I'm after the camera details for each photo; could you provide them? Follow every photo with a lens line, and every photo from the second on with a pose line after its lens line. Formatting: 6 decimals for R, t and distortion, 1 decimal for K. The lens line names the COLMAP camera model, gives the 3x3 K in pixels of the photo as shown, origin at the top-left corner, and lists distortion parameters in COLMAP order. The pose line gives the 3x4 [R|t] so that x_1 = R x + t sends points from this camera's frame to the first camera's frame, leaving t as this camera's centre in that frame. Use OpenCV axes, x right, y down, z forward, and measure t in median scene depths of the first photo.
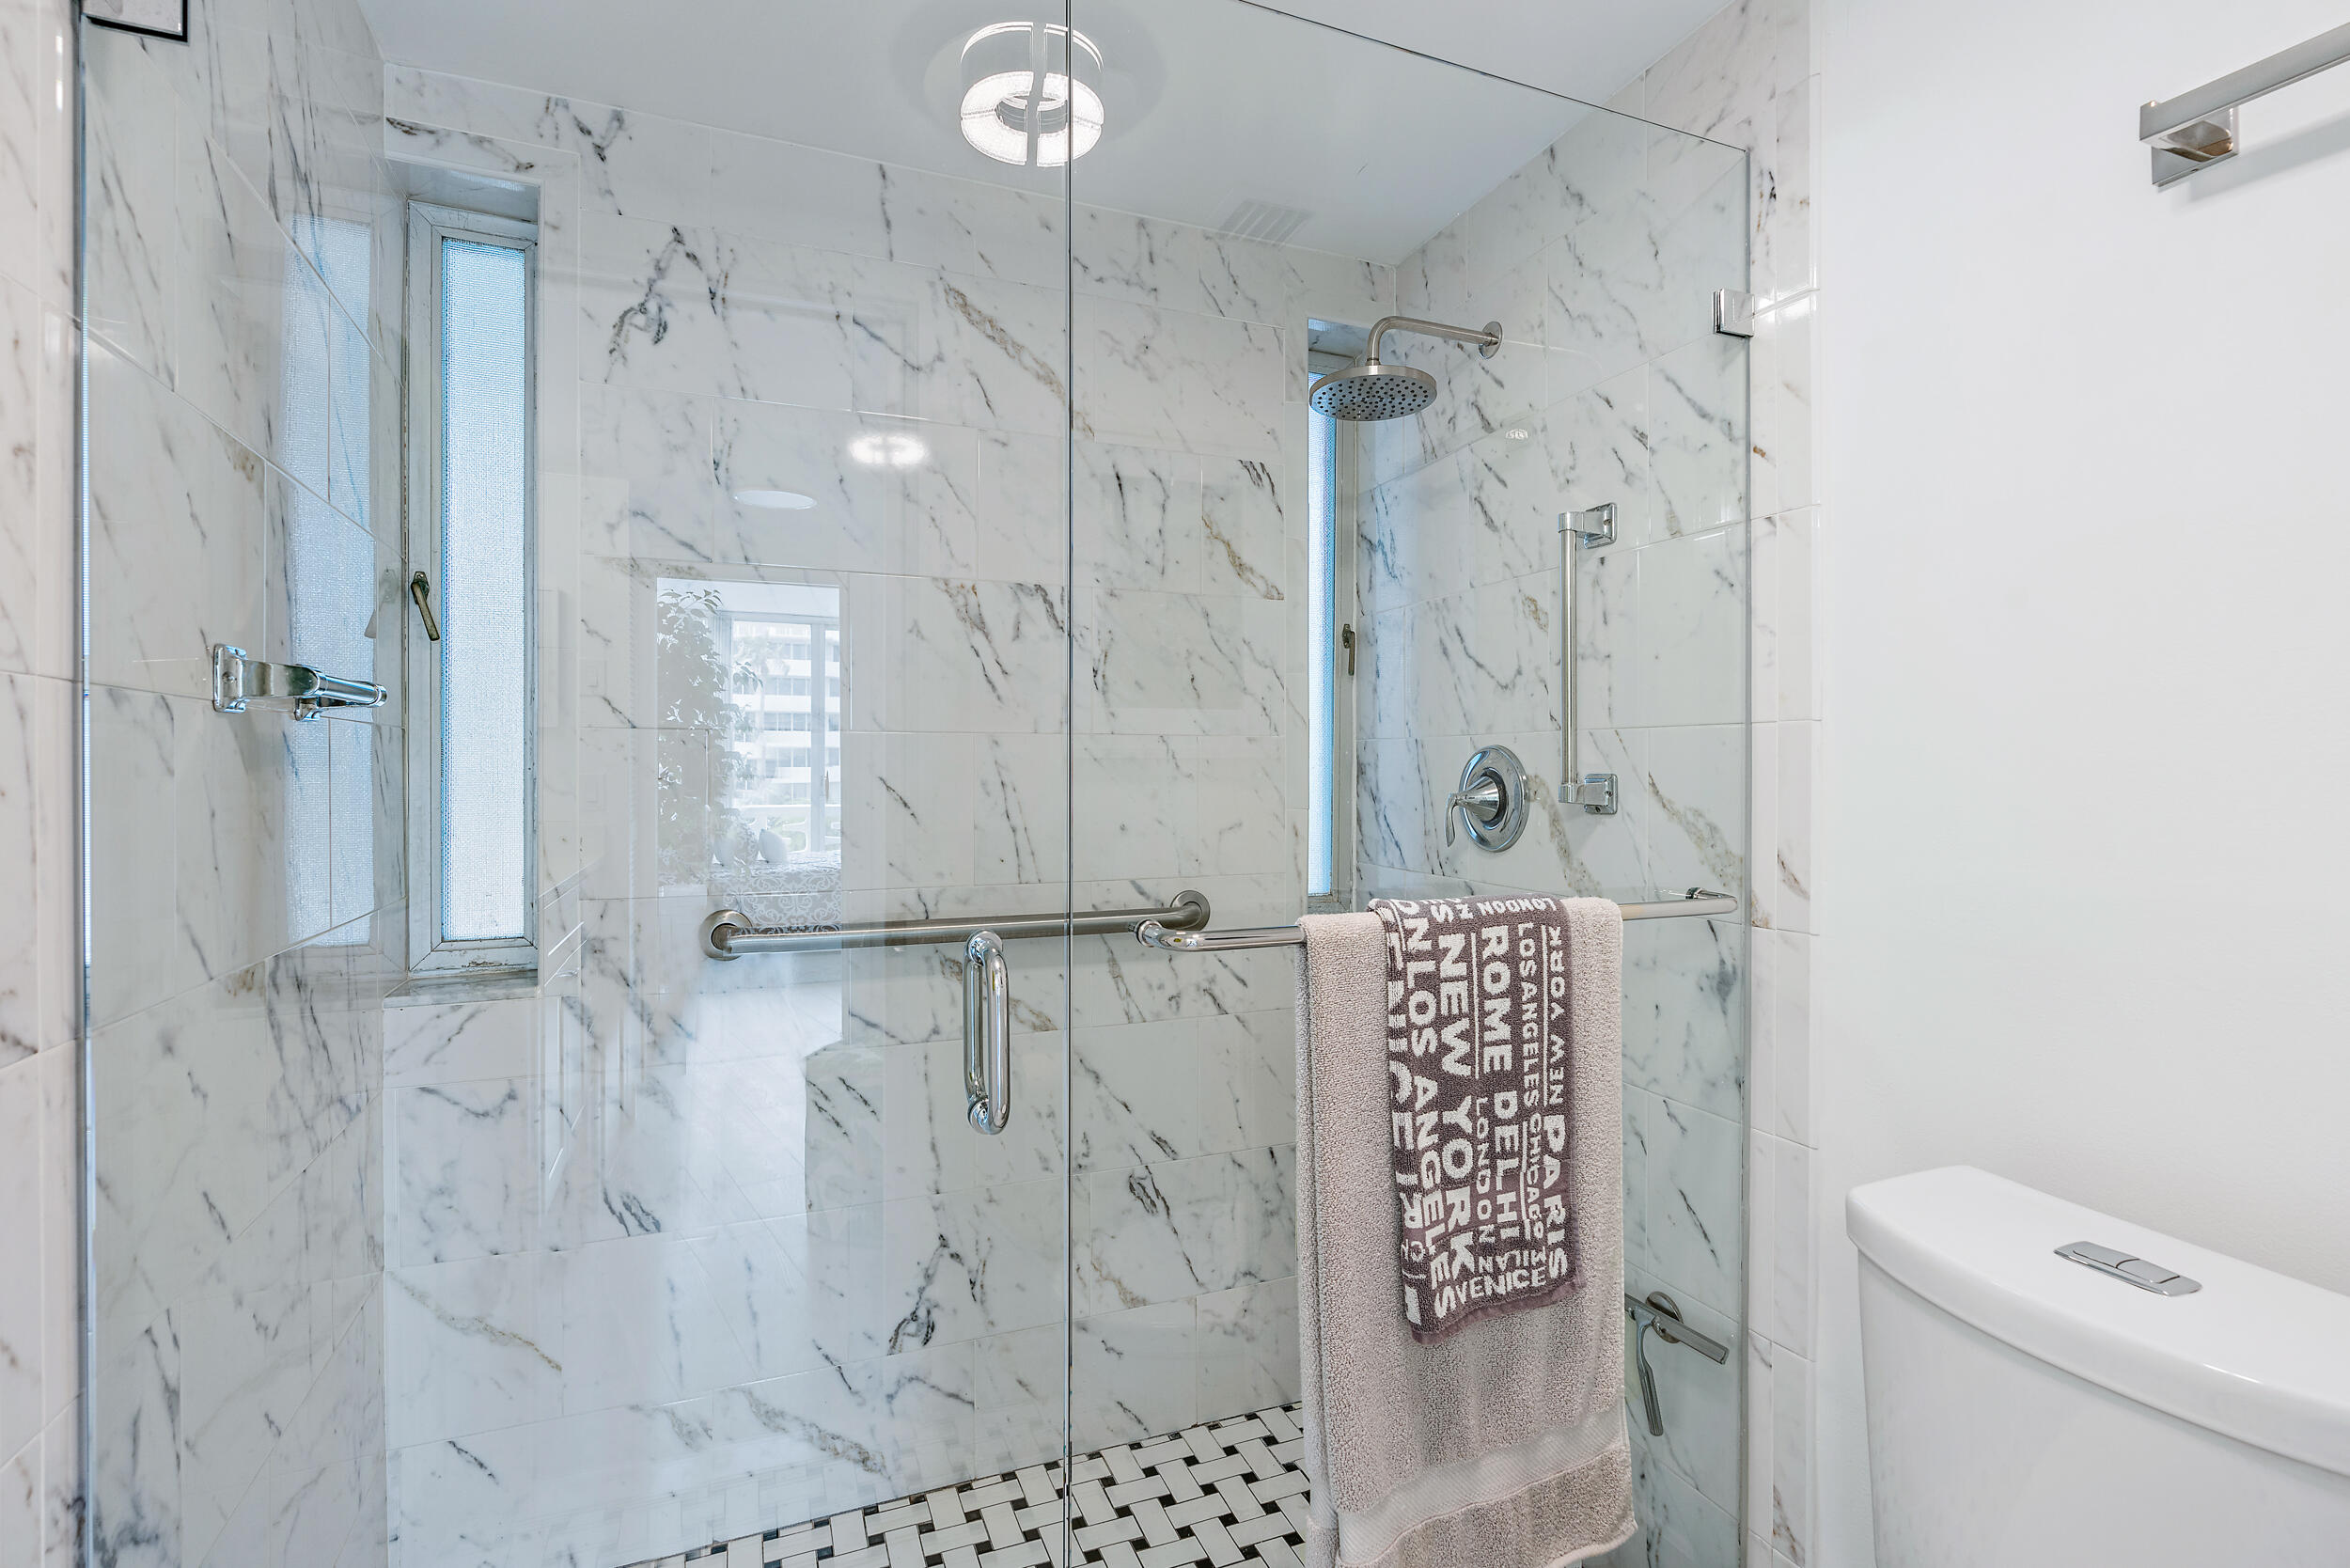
lens RADIAL K [[1081.3, 0, 1168.7], [0, 1081.3, 778.7], [0, 0, 1]] dist [-0.011307, 0.004392]
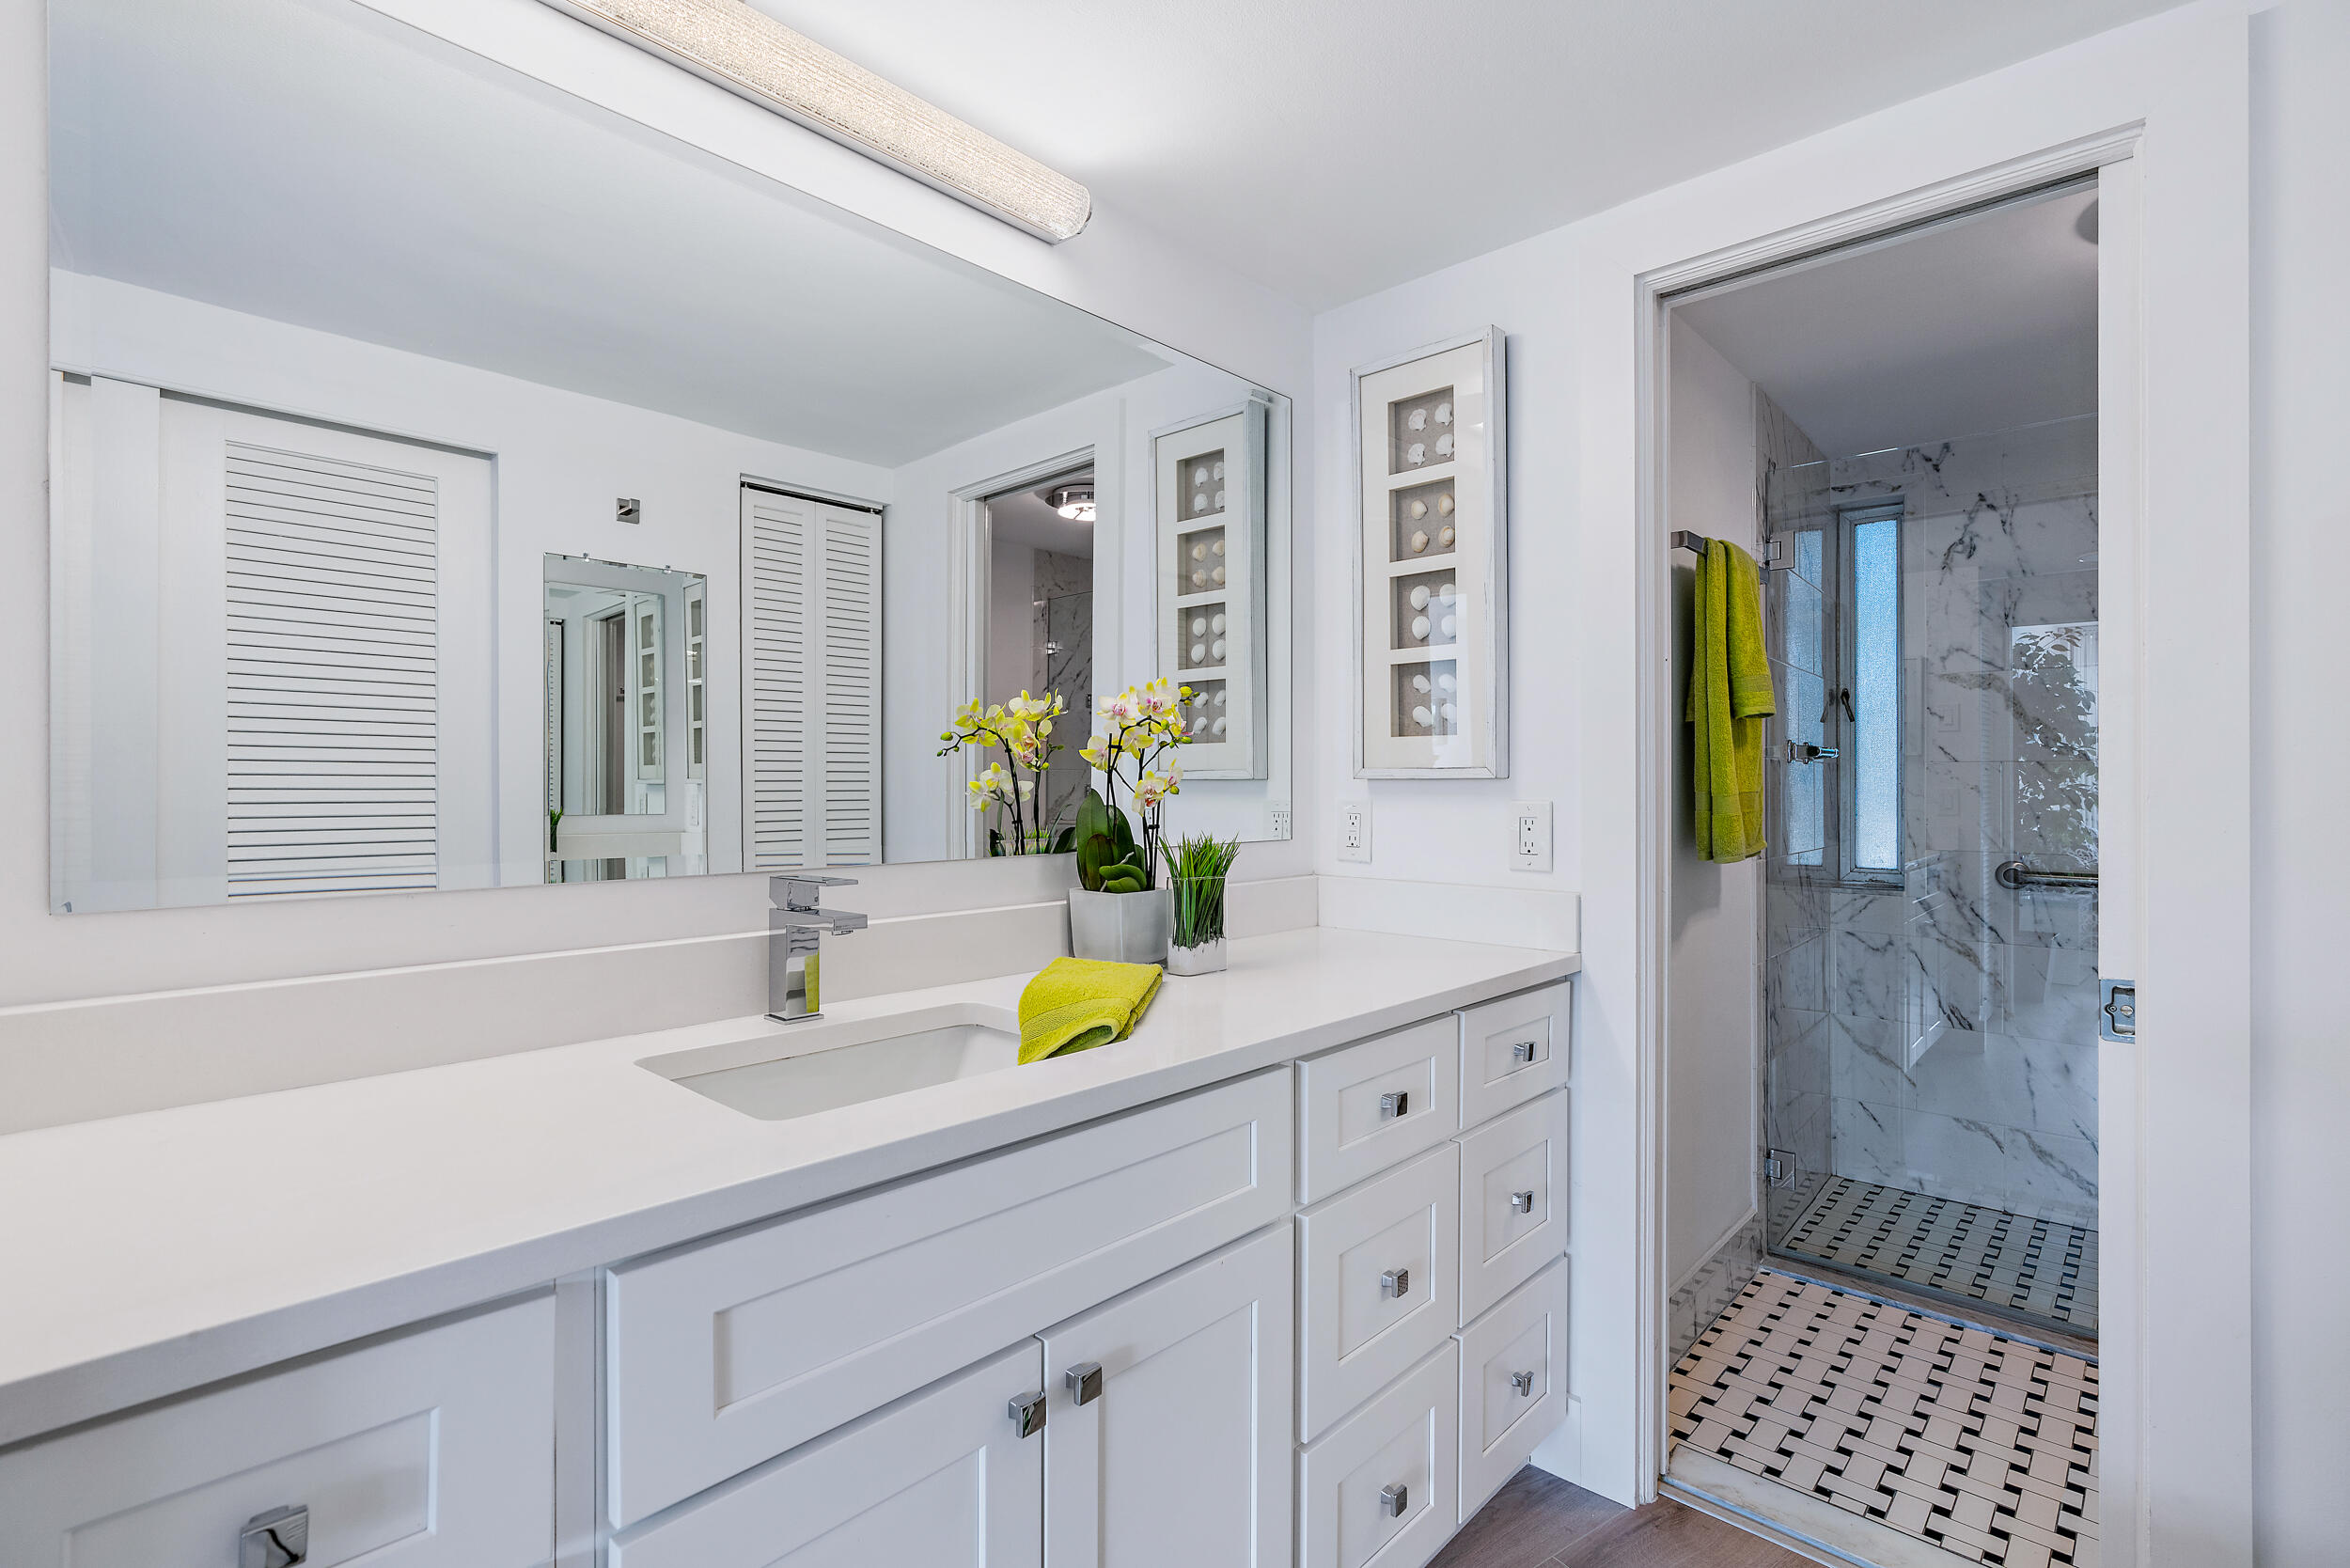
lens RADIAL K [[1079.1, 0, 1175.0], [0, 1079.1, 784.0], [0, 0, 1]] dist [-0.000747, 0.000093]
pose [[0.426554, -0.006097, -0.904442, 0.647767], [-0.006720, 0.999928, -0.009910, 0.021008], [0.904437, 0.010306, 0.426482, -1.077153]]
